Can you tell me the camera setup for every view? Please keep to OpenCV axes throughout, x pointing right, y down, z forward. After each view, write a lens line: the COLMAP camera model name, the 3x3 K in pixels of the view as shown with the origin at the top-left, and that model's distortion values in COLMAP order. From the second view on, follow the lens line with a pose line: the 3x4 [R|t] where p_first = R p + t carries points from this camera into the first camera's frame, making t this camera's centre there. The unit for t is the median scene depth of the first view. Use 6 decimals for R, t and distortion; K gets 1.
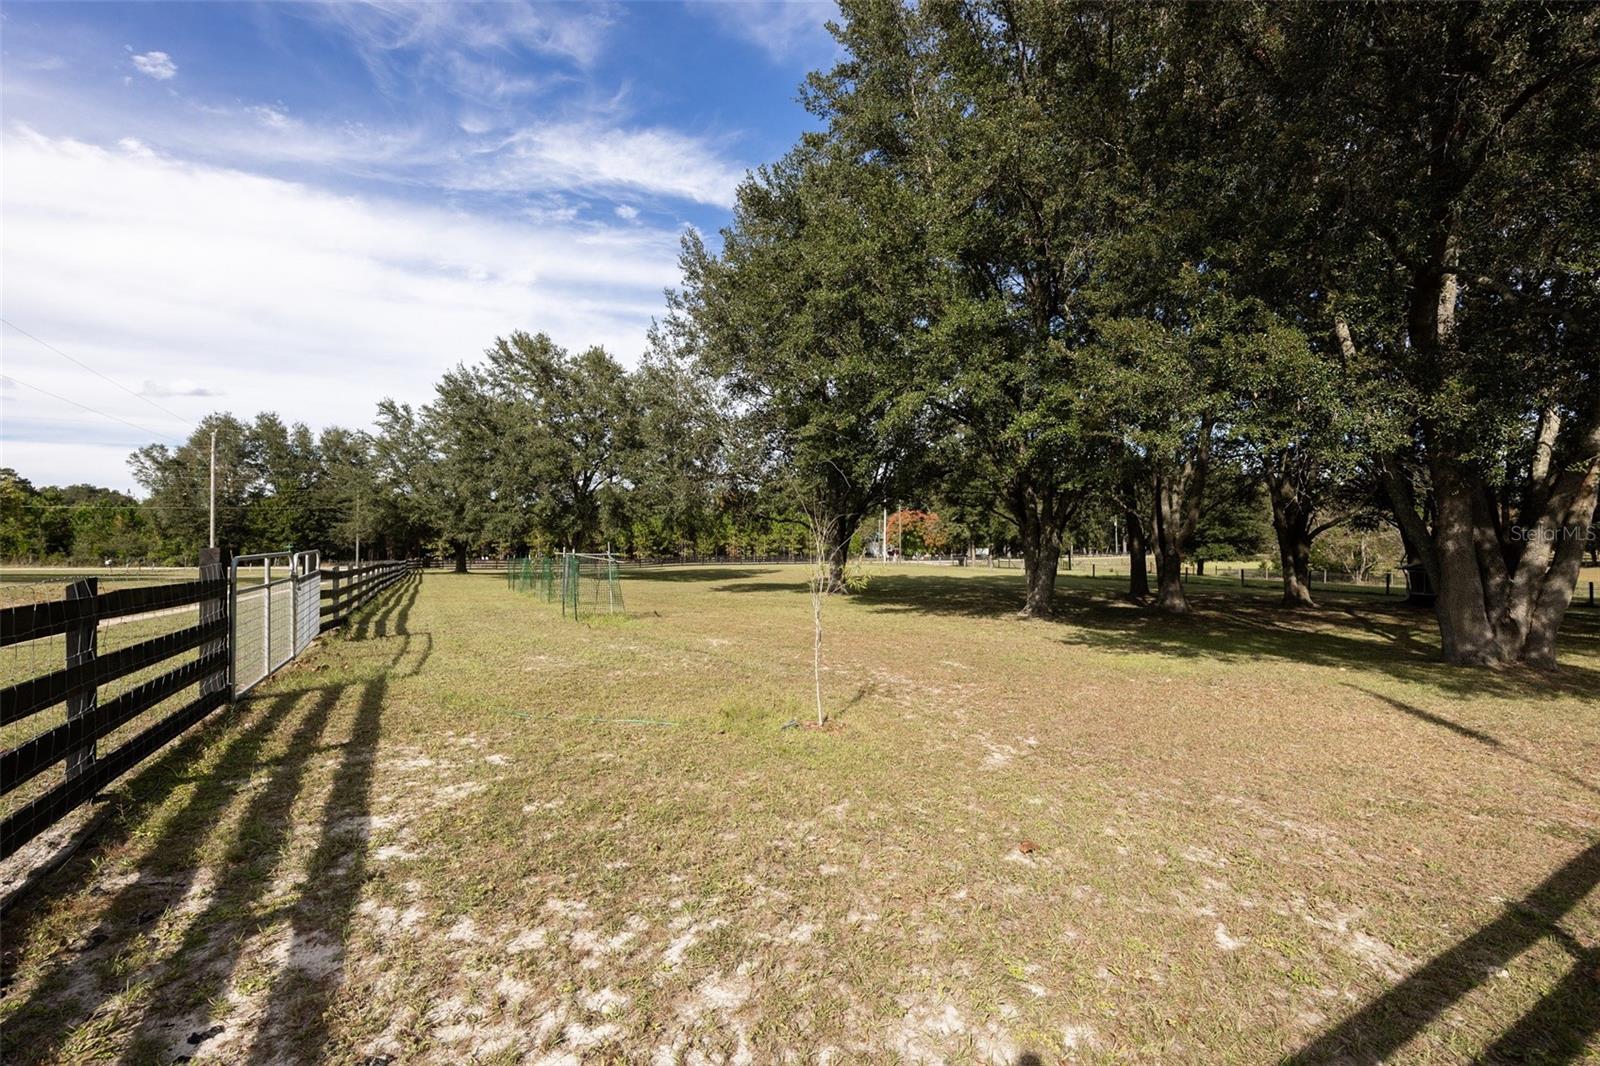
lens RADIAL K [[628.0, 0, 793.7], [0, 628.0, 537.0], [0, 0, 1]] dist [-0.001862, -0.000206]
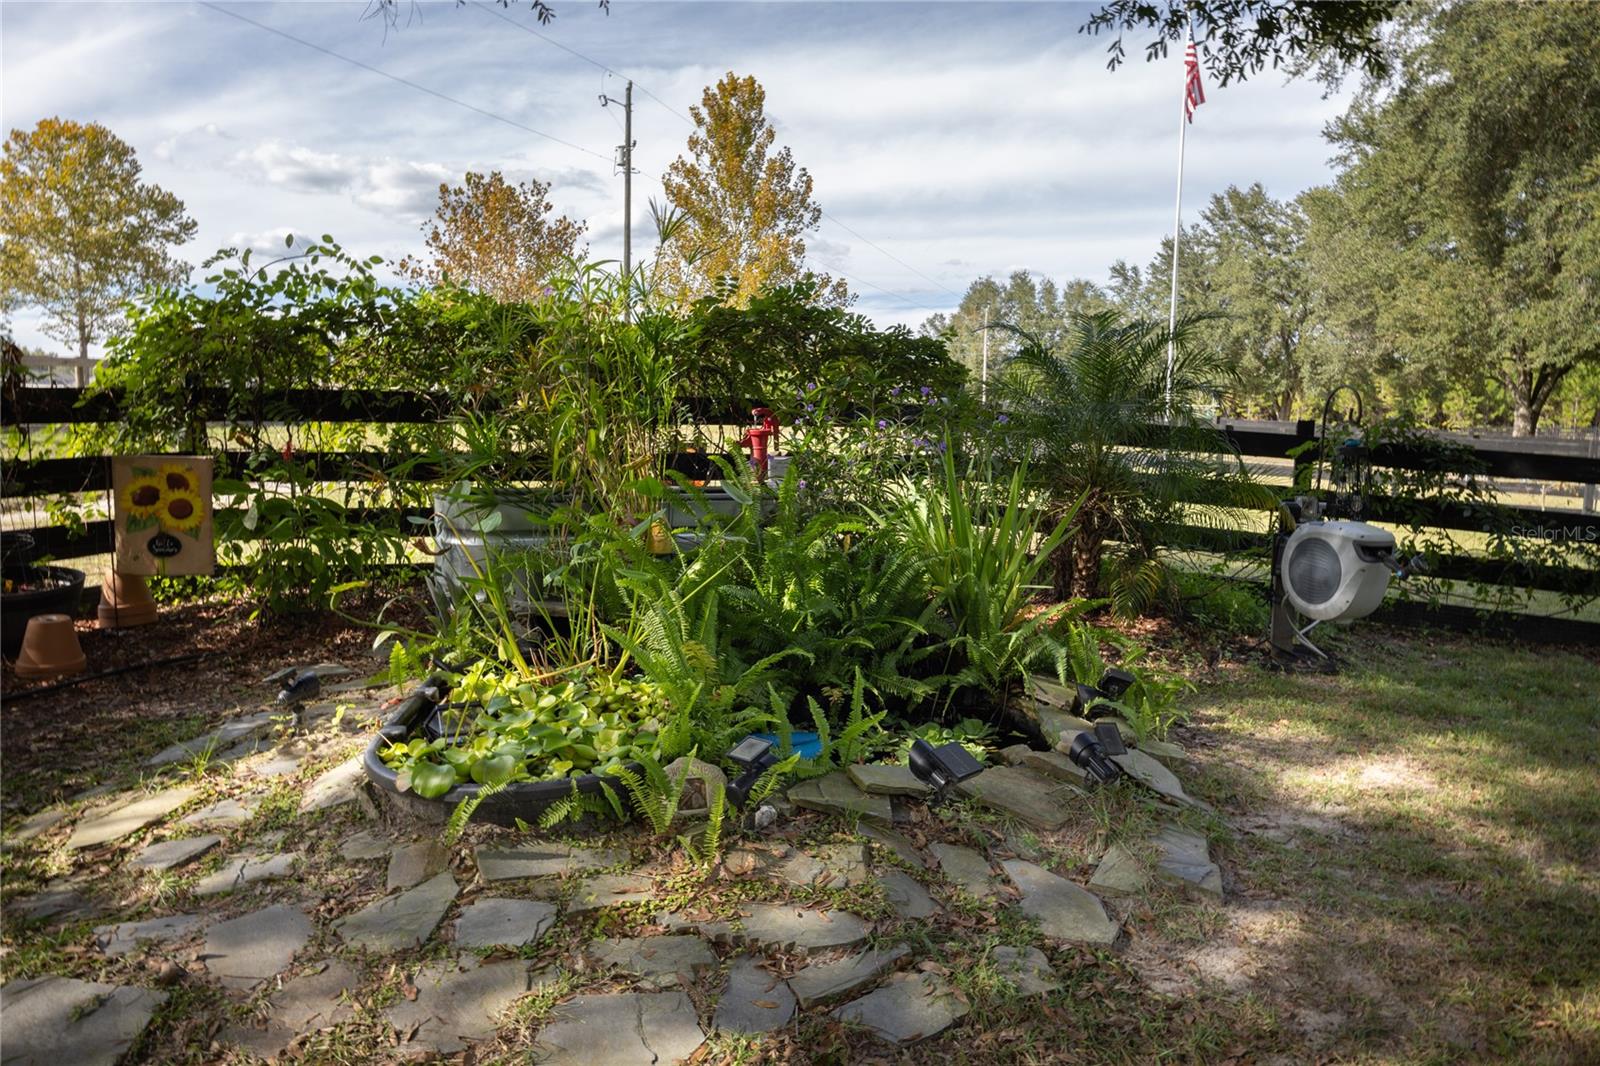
lens RADIAL K [[1052.7, 0, 798.9], [0, 1052.7, 539.2], [0, 0, 1]] dist [0.010384, 0.002179]
pose [[0.630385, 0.099158, -0.769924, 0.284806], [0.000734, 0.991732, 0.128325, 0.004291], [0.776283, -0.081460, 0.625100, -0.374391]]
